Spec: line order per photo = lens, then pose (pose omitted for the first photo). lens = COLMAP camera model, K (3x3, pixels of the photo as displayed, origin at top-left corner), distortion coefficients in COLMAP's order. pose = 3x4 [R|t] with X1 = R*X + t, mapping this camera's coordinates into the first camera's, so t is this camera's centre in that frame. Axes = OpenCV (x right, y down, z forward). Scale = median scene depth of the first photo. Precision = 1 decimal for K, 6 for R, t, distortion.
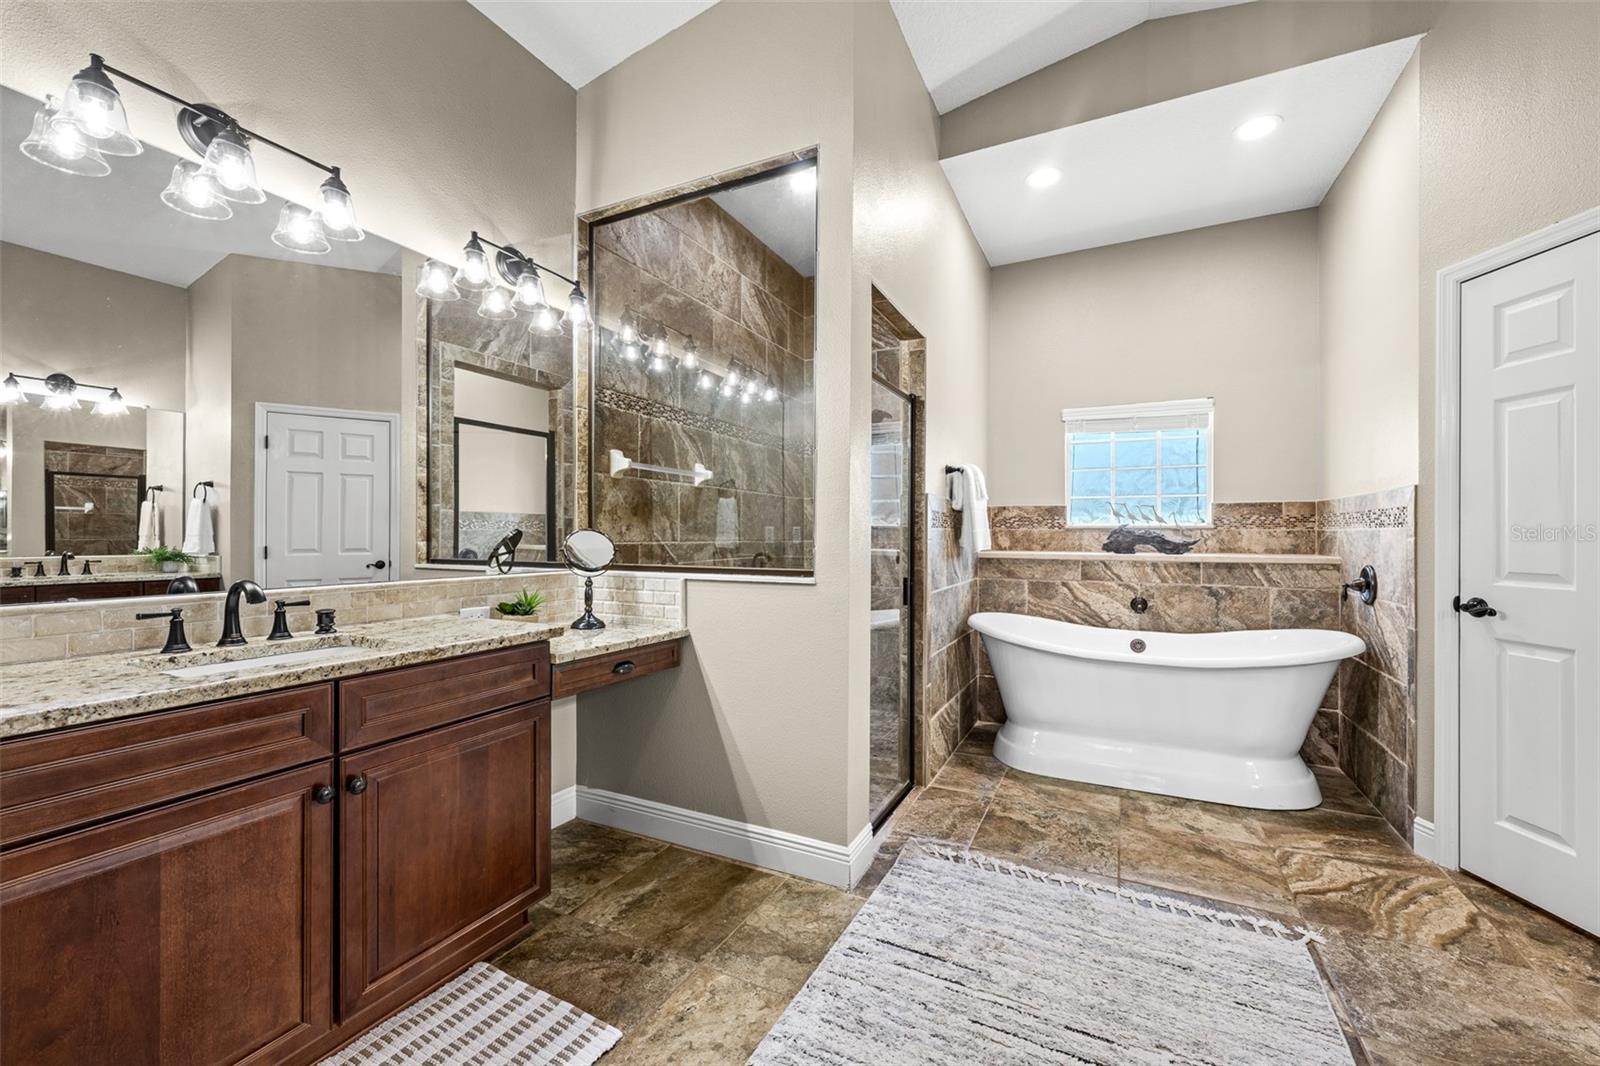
lens RADIAL K [[639.8, 0, 800.1], [0, 639.8, 534.4], [0, 0, 1]] dist [0.001483, 0.000064]
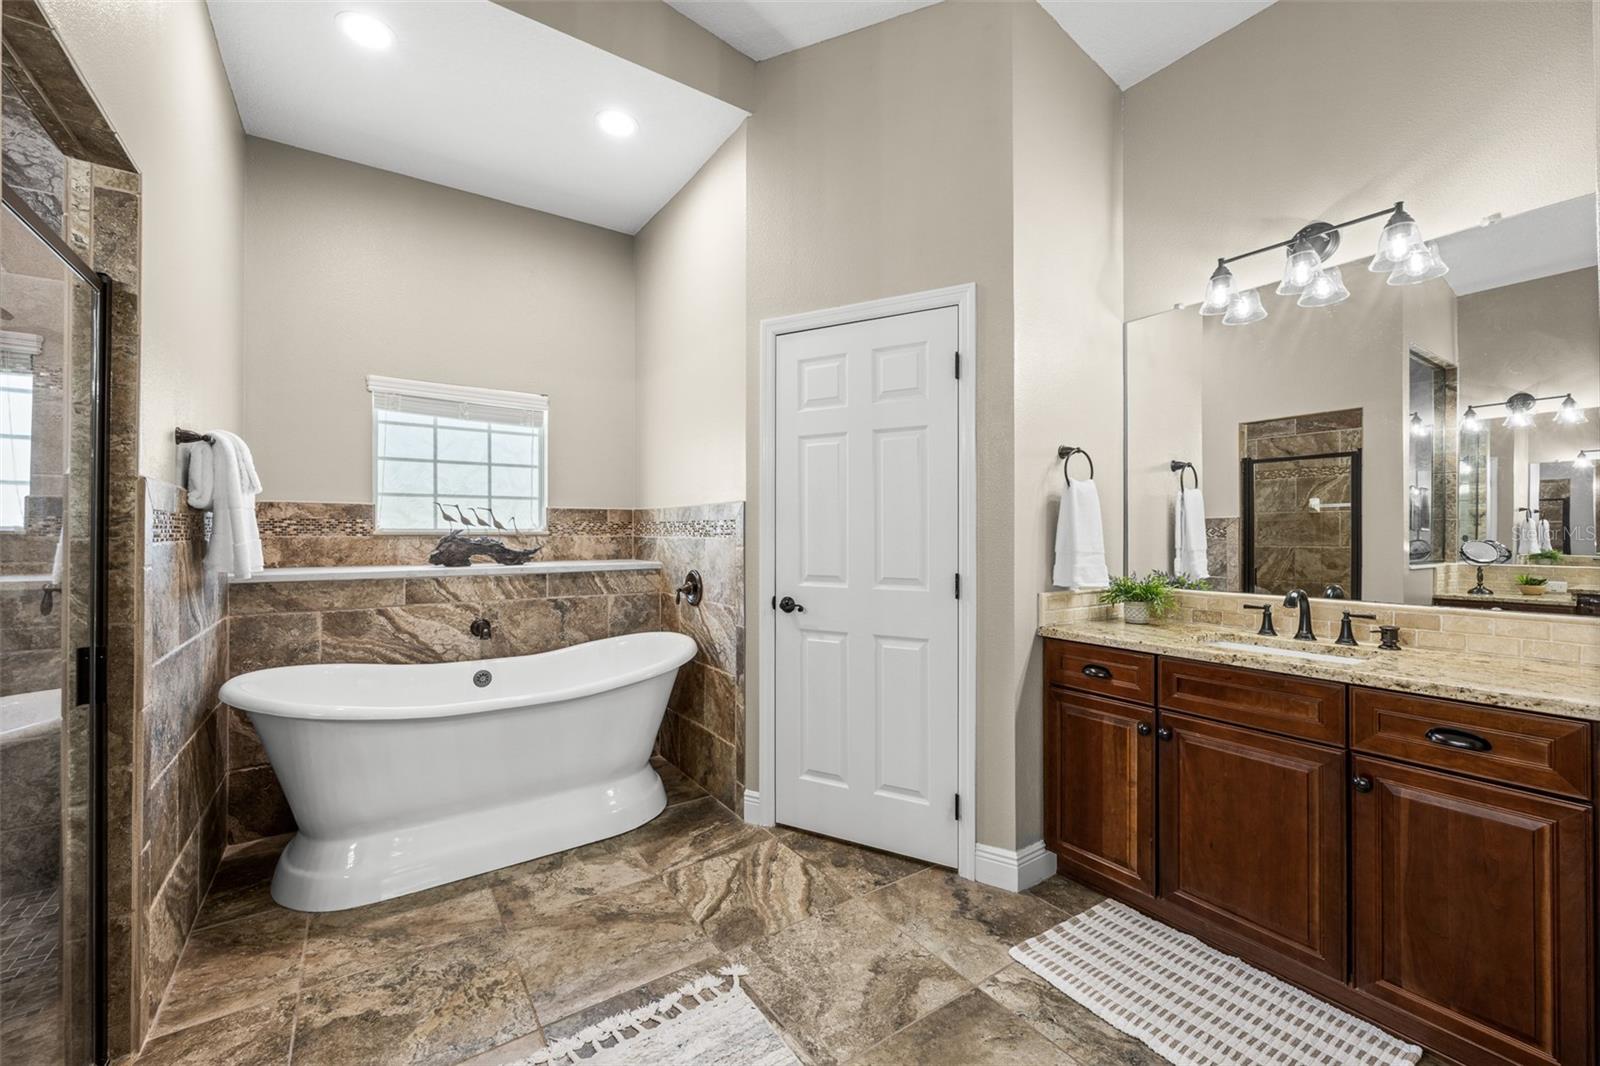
lens RADIAL K [[638.8, 0, 800.4], [0, 638.8, 528.6], [0, 0, 1]] dist [-0.000156, -0.000203]
pose [[0.481881, 0.001740, 0.876235, 0.003287], [0.000926, 0.999996, -0.002495, -0.021723], [-0.876236, 0.002014, 0.481878, 0.309144]]
